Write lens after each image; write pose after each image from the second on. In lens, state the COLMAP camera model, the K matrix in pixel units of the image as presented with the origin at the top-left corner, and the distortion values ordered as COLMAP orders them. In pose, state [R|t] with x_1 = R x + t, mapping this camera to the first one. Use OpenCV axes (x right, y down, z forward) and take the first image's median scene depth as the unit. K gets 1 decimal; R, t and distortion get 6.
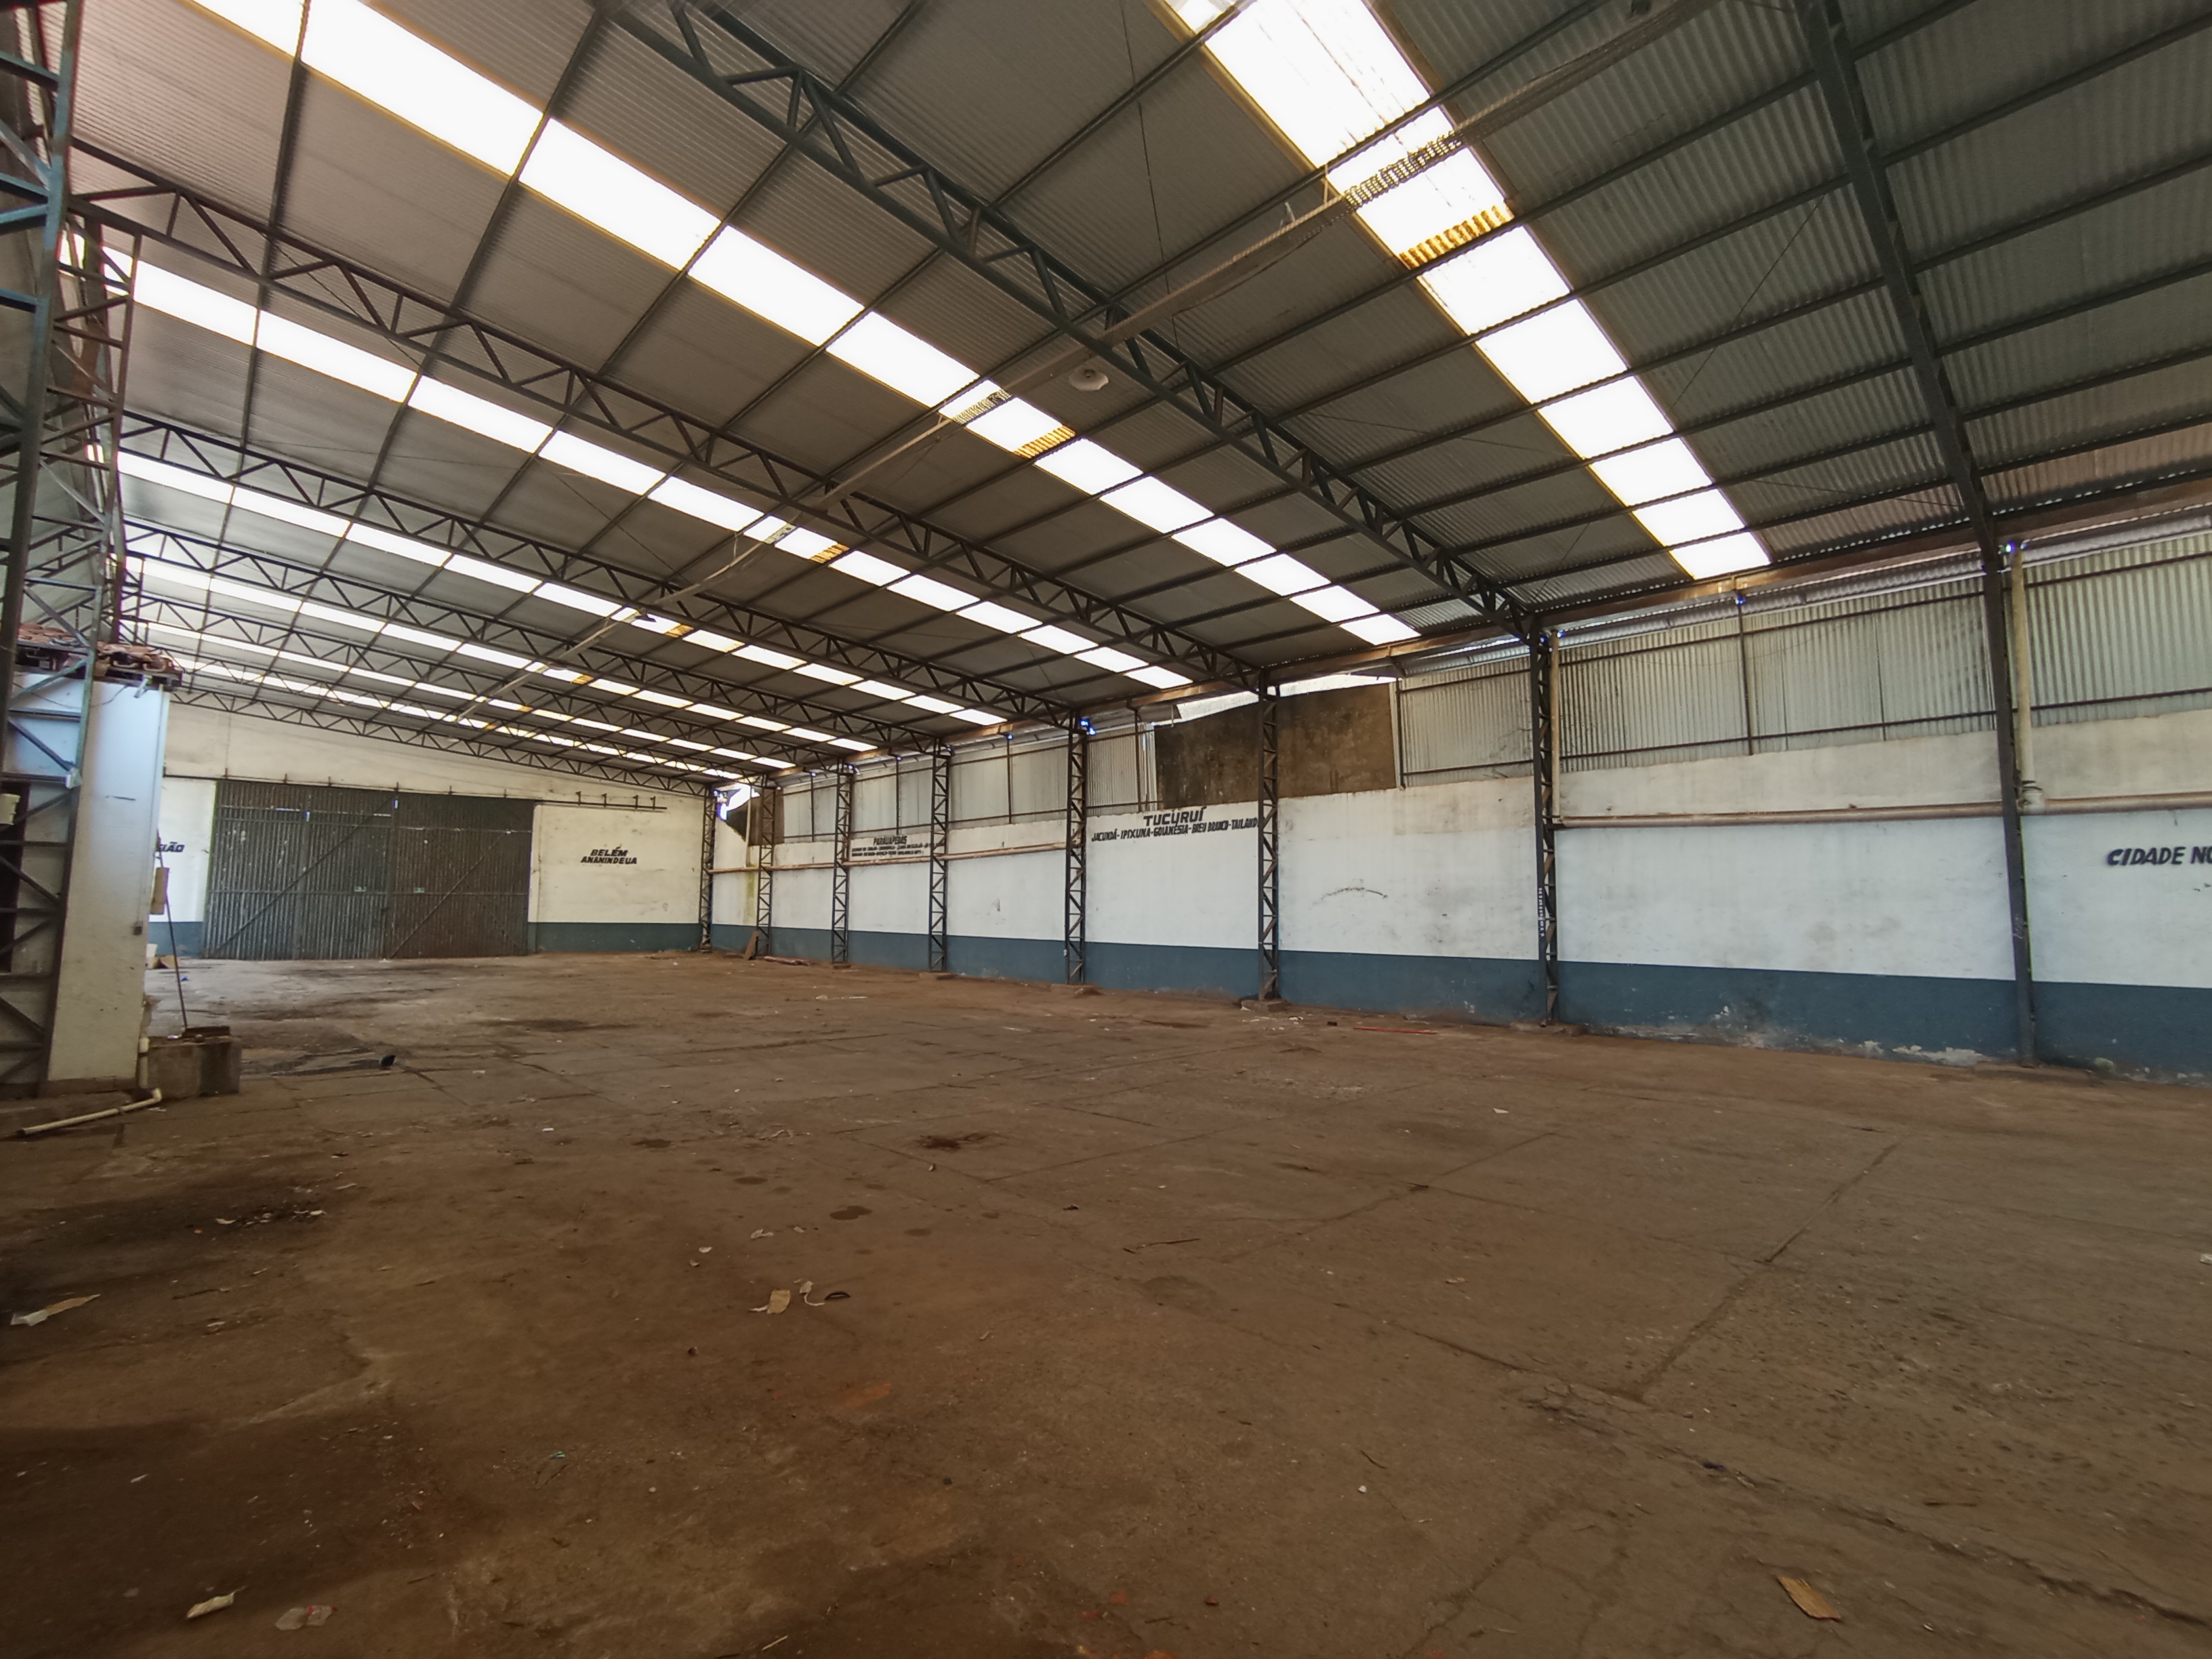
lens RADIAL K [[1016.8, 0, 1117.3], [0, 1016.8, 817.6], [0, 0, 1]] dist [-0.037730, 0.029603]
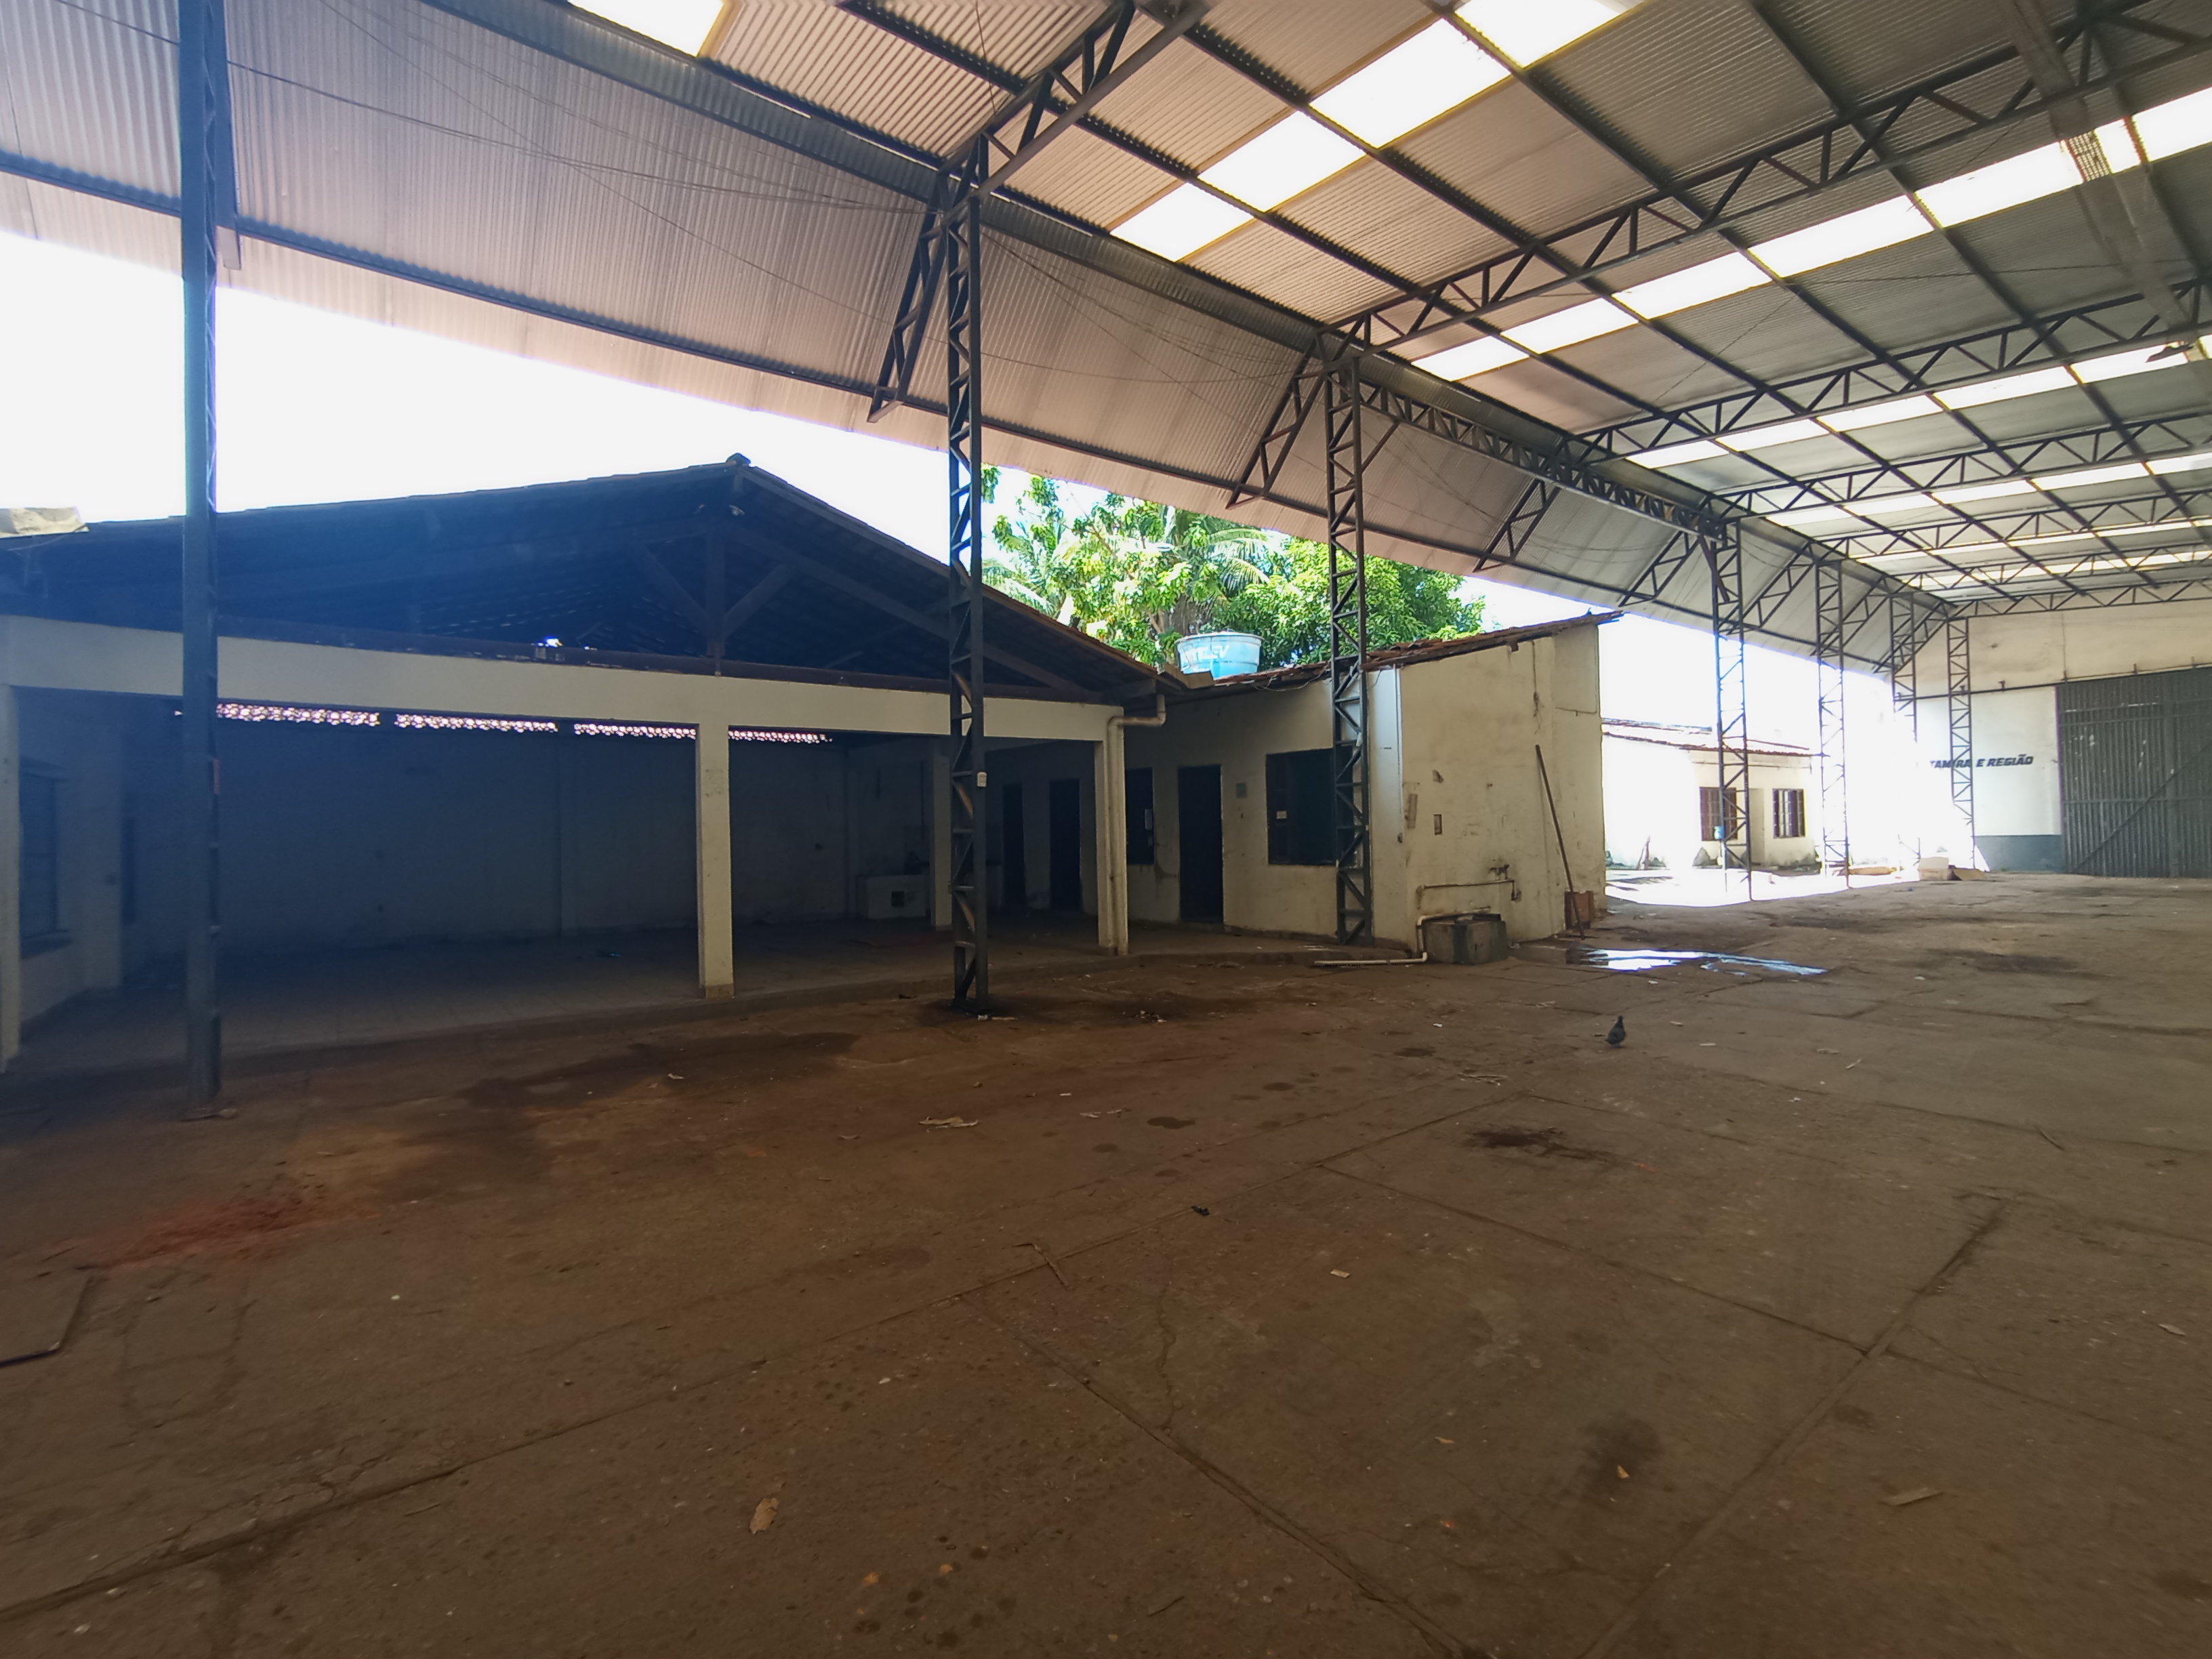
lens RADIAL K [[1018.1, 0, 1105.0], [0, 1018.1, 818.9], [0, 0, 1]] dist [-0.032197, 0.025616]
pose [[-0.120264, -0.028557, -0.992331, 0.298453], [0.111230, 0.992904, -0.042053, 0.057479], [0.986491, -0.115435, -0.116234, 0.446156]]
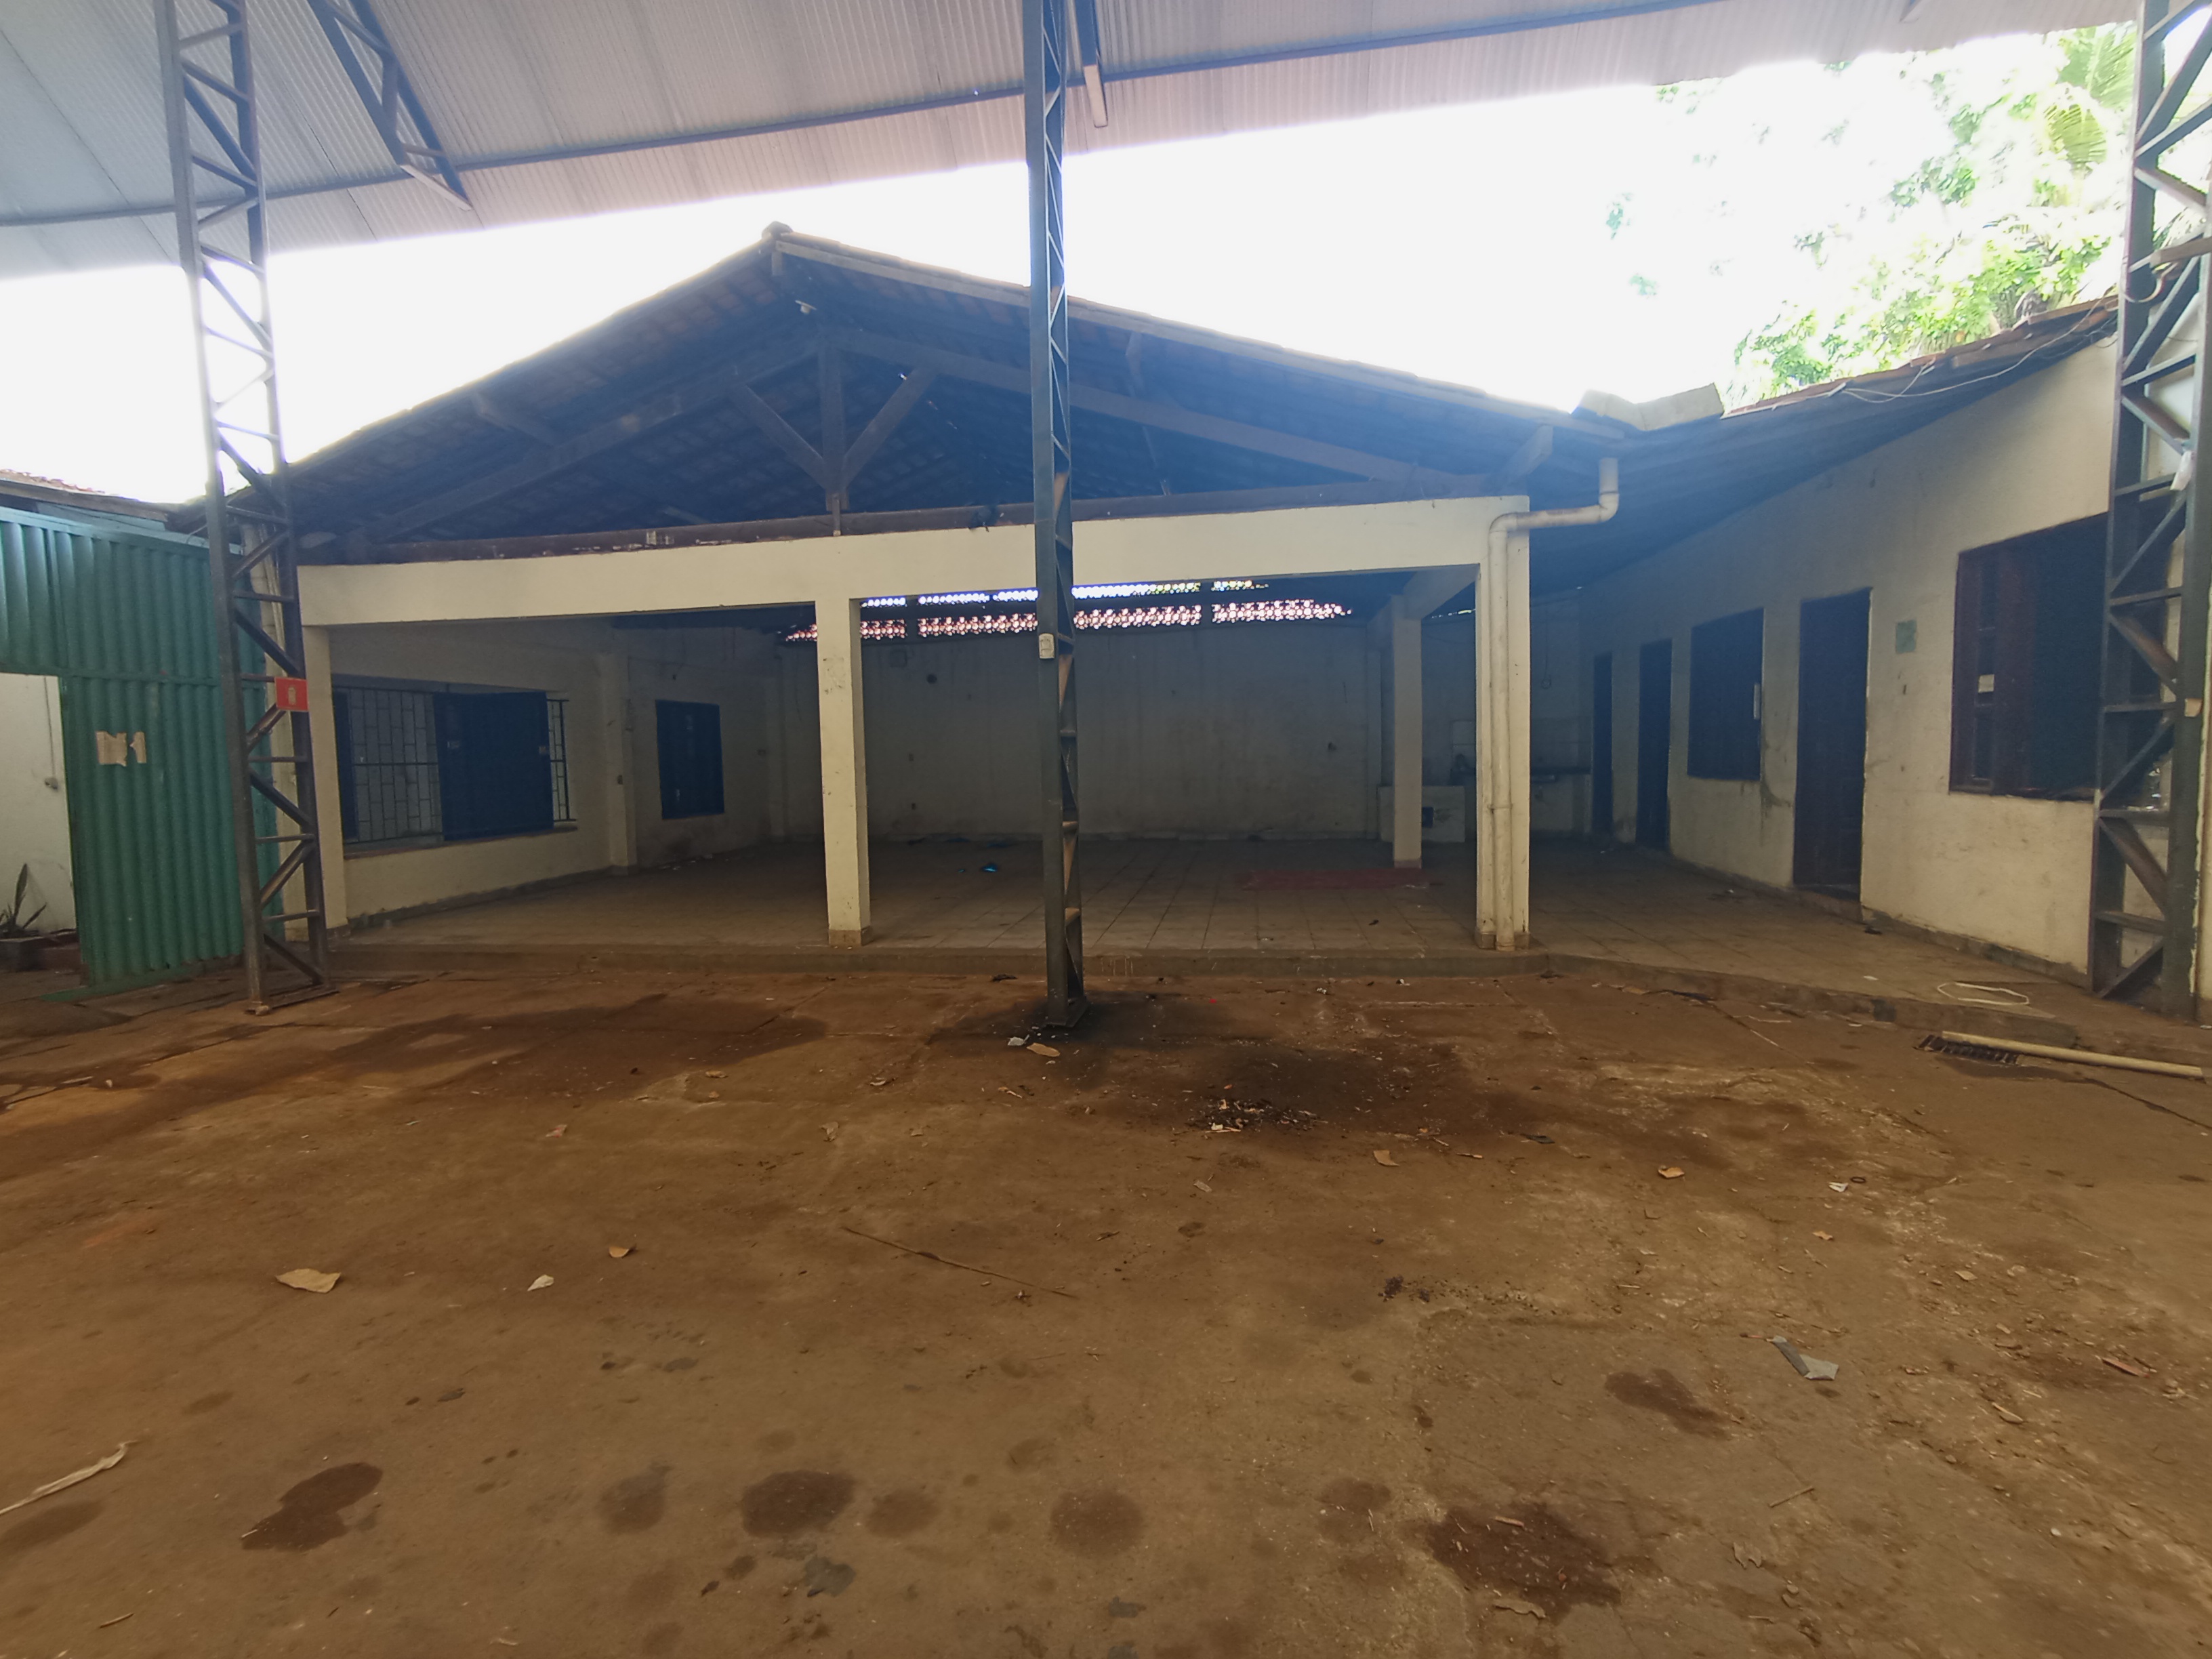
lens RADIAL K [[984.4, 0, 1106.0], [0, 984.4, 829.5], [0, 0, 1]] dist [-0.023190, 0.010789]
pose [[-0.798569, 0.053375, -0.599532, -0.121689], [0.070565, 0.997494, -0.005188, 0.069584], [0.597752, -0.046449, -0.800334, 0.604412]]
